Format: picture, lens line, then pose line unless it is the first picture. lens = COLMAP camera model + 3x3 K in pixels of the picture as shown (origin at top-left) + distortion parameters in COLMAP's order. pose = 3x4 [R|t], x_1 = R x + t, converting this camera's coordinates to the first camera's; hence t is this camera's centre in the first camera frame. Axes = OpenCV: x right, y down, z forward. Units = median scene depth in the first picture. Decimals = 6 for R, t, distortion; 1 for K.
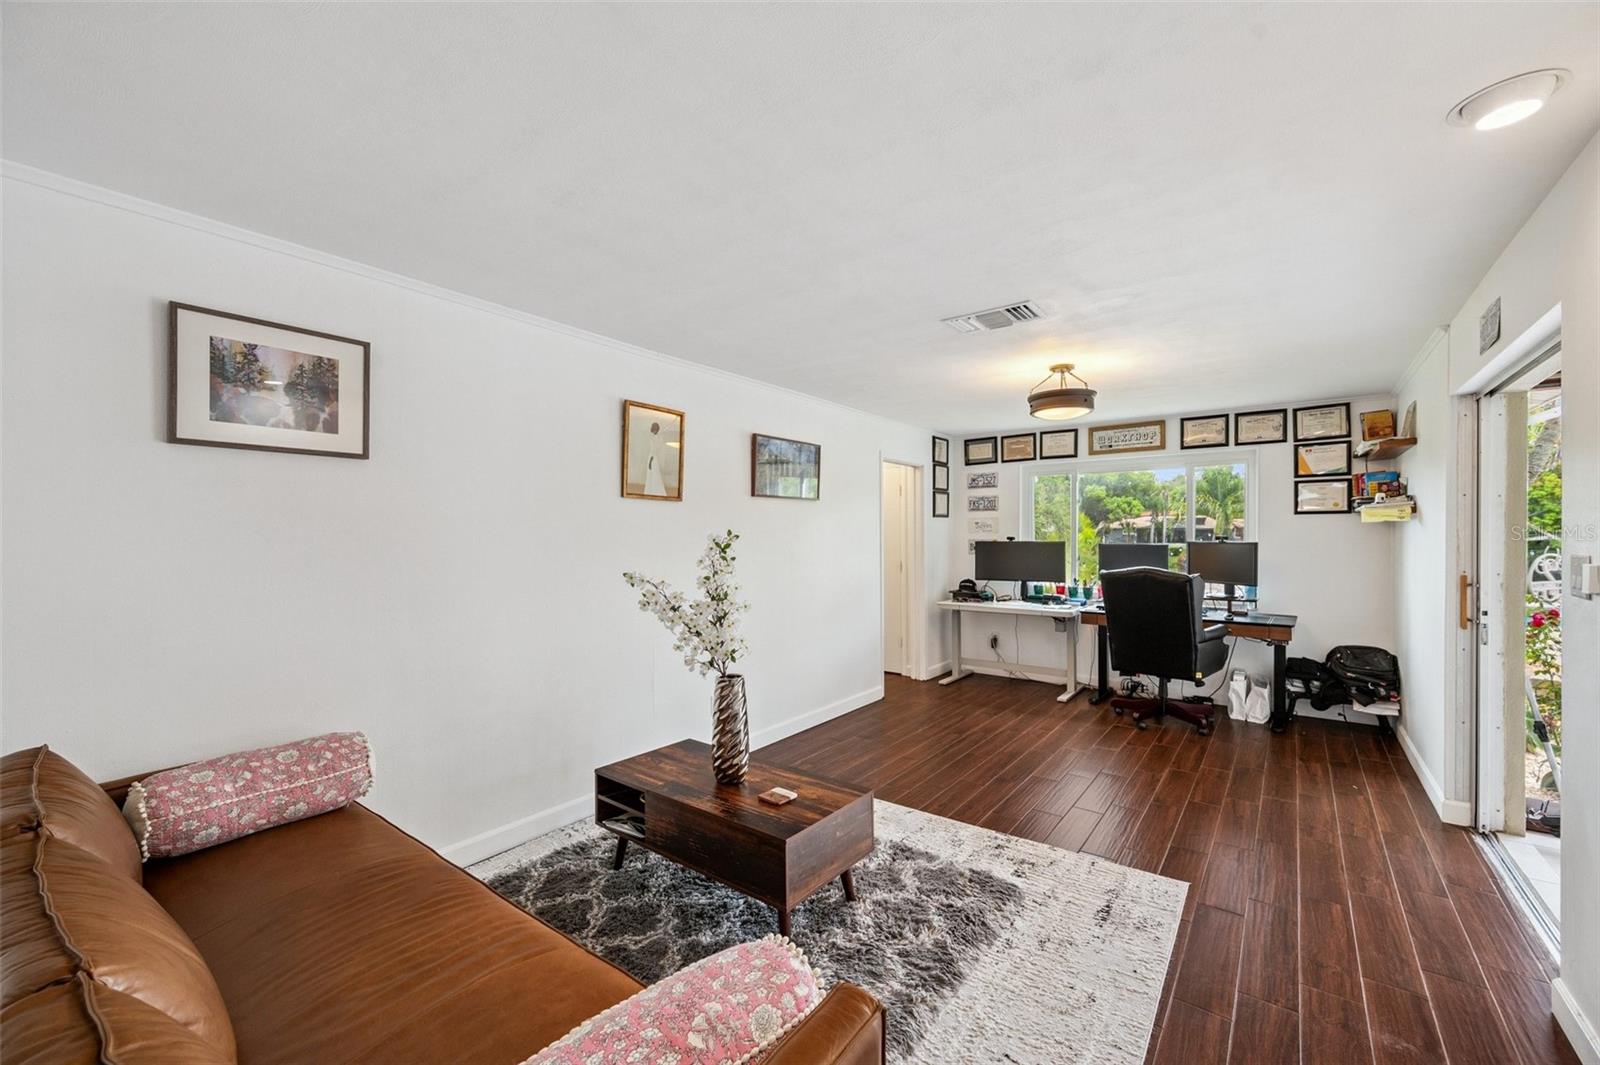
lens RADIAL K [[646.1, 0, 805.5], [0, 646.1, 539.3], [0, 0, 1]] dist [0.000510, 0.000125]
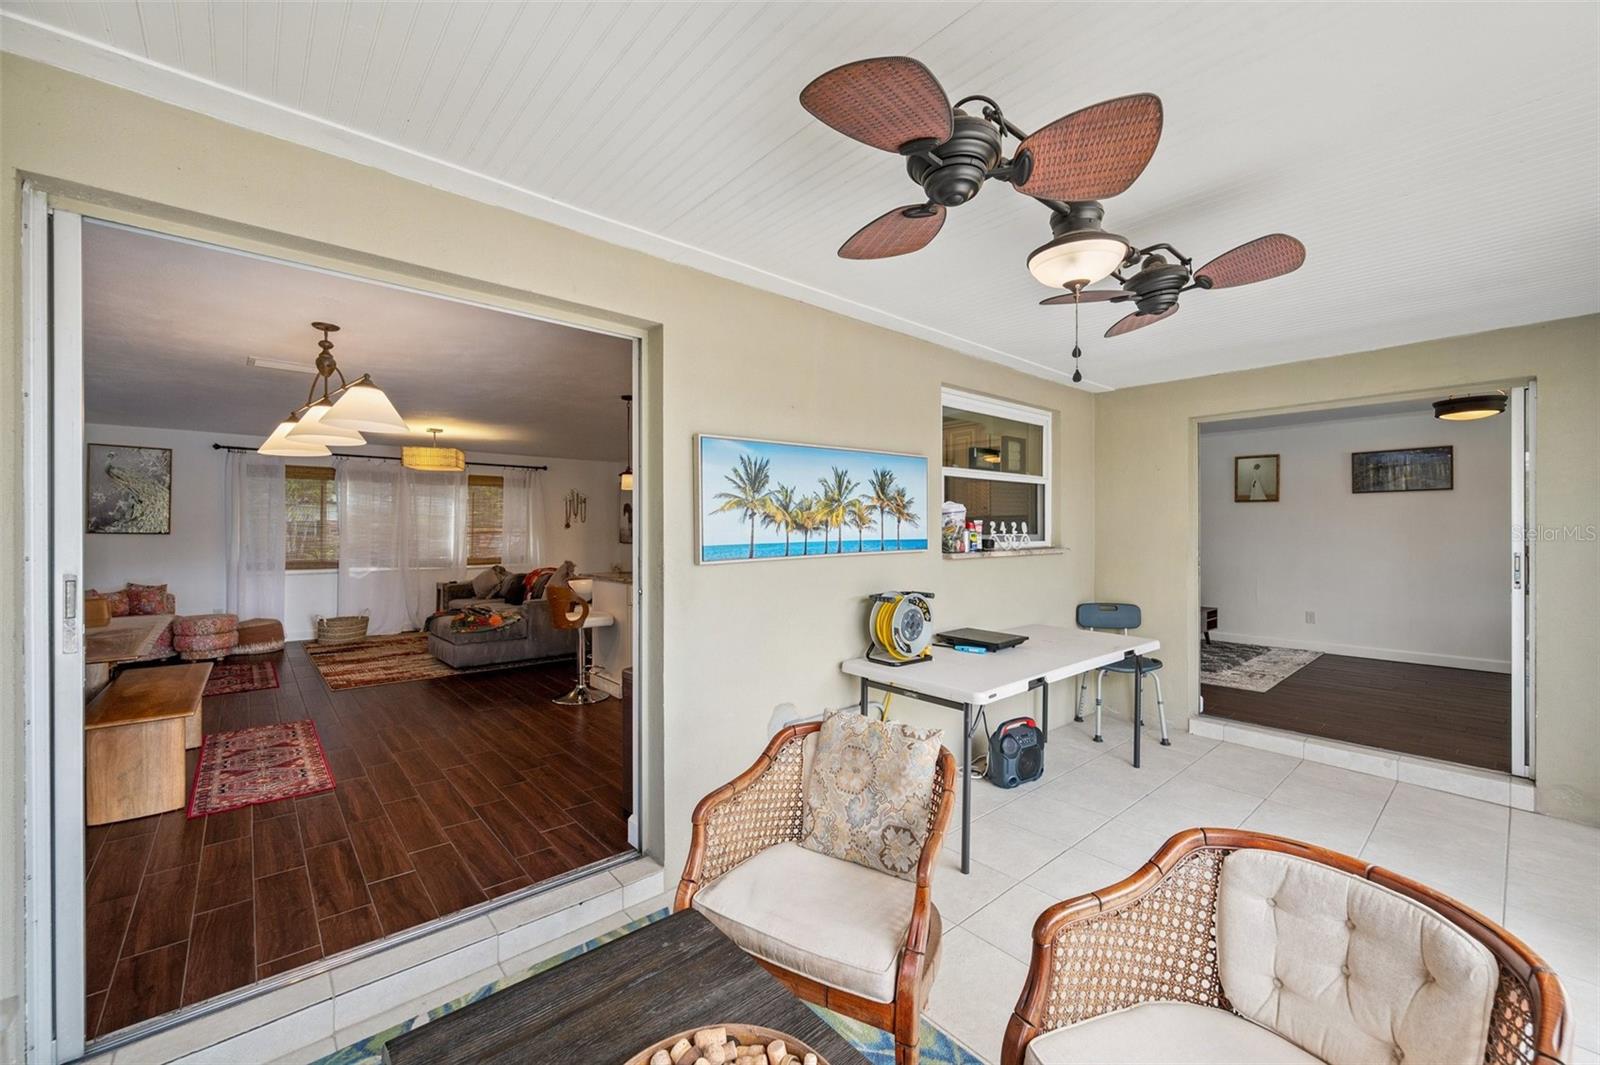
lens RADIAL K [[637.7, 0, 796.0], [0, 637.7, 535.0], [0, 0, 1]] dist [-0.000195, -0.000189]
pose [[-0.213512, 0.008734, -0.976901, 1.434975], [-0.001161, 0.999957, 0.009194, 0.017879], [0.976940, 0.003097, -0.213492, 0.011314]]
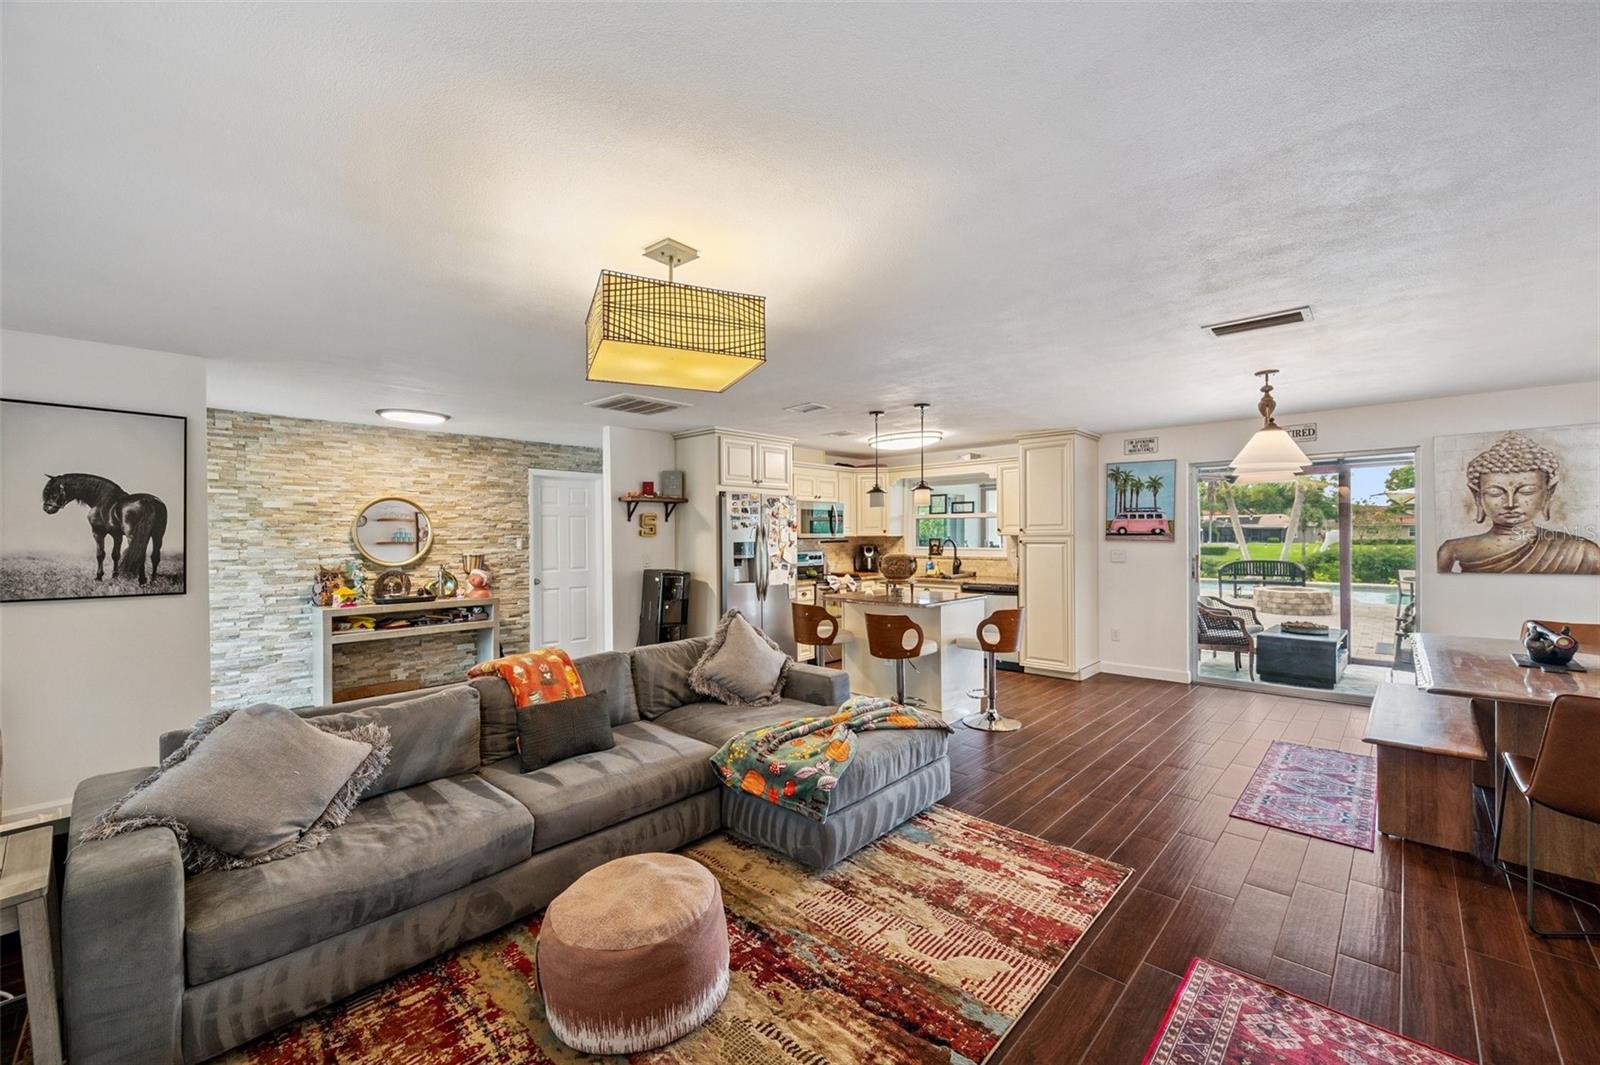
lens RADIAL K [[640.0, 0, 802.5], [0, 640.0, 538.8], [0, 0, 1]] dist [-0.000040, -0.000045]
pose [[0.993900, -0.000894, -0.110283, 0.381416], [0.000964, 0.999999, 0.000582, 0.002826], [0.110282, -0.000685, 0.993900, -1.494688]]
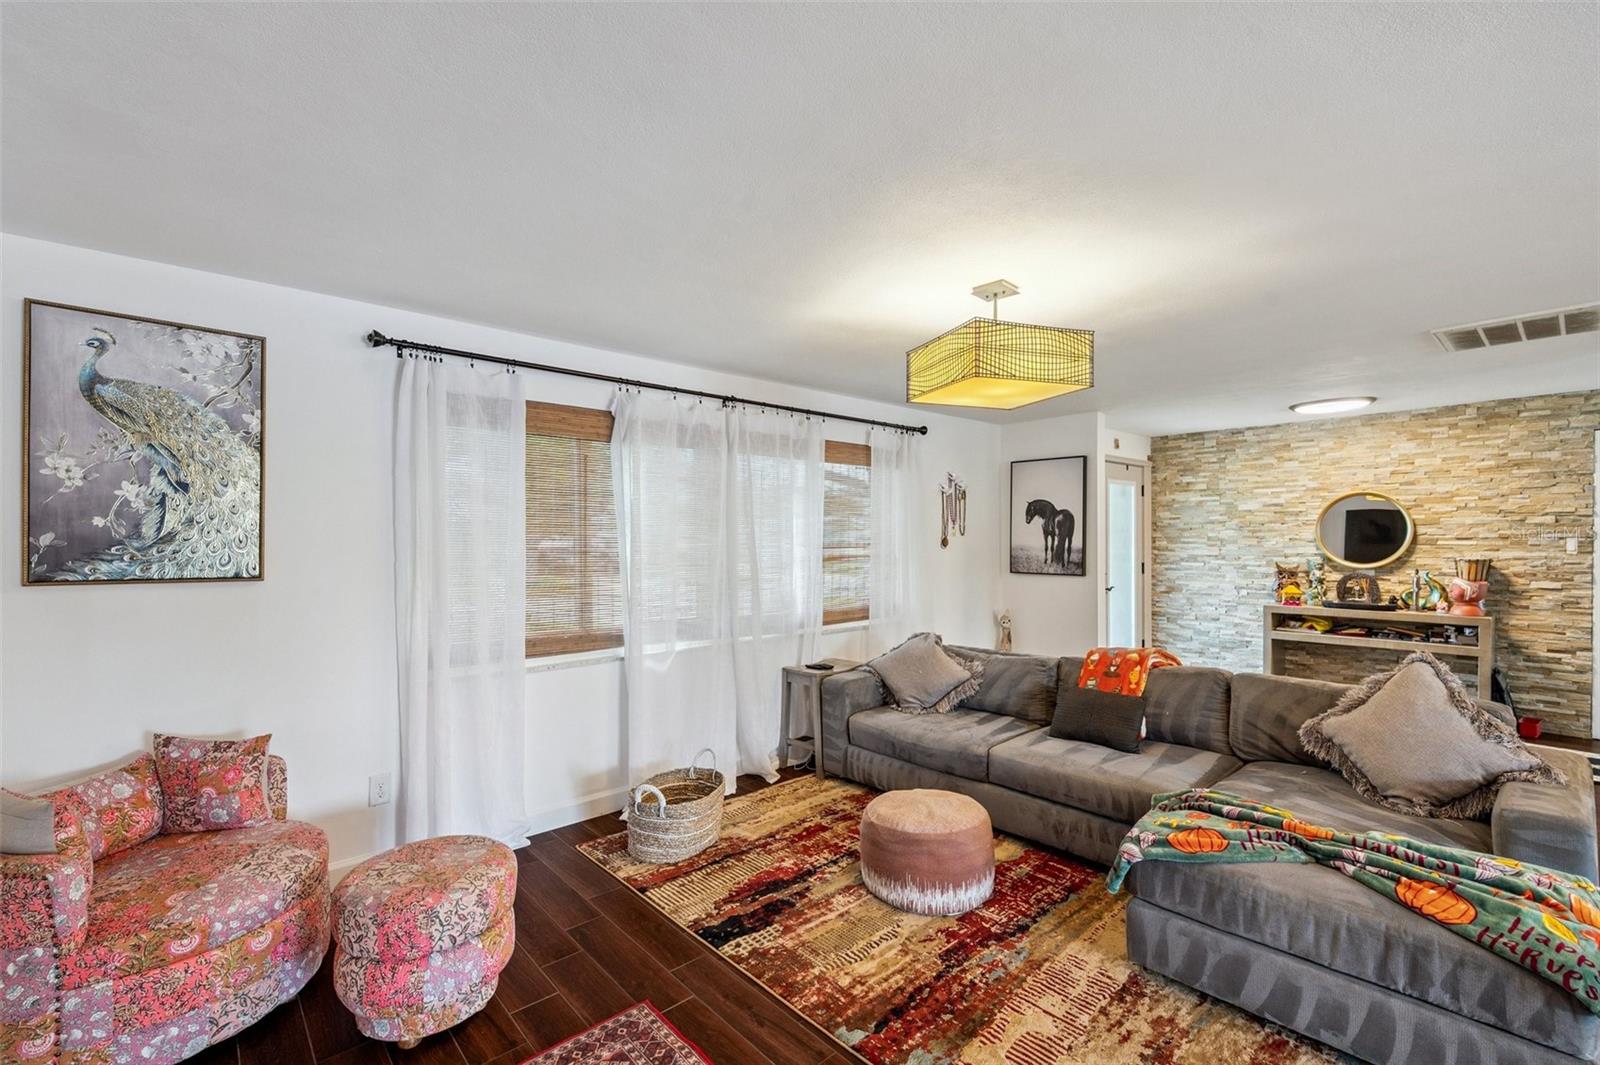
lens RADIAL K [[691.3, 0, 800.8], [0, 691.3, 546.2], [0, 0, 1]] dist [-0.000954, -0.000274]
pose [[-0.194436, 0.016043, -0.980784, 0.811697], [0.001176, 0.999869, 0.016122, -0.003307], [0.980915, 0.001981, -0.194429, -1.104097]]
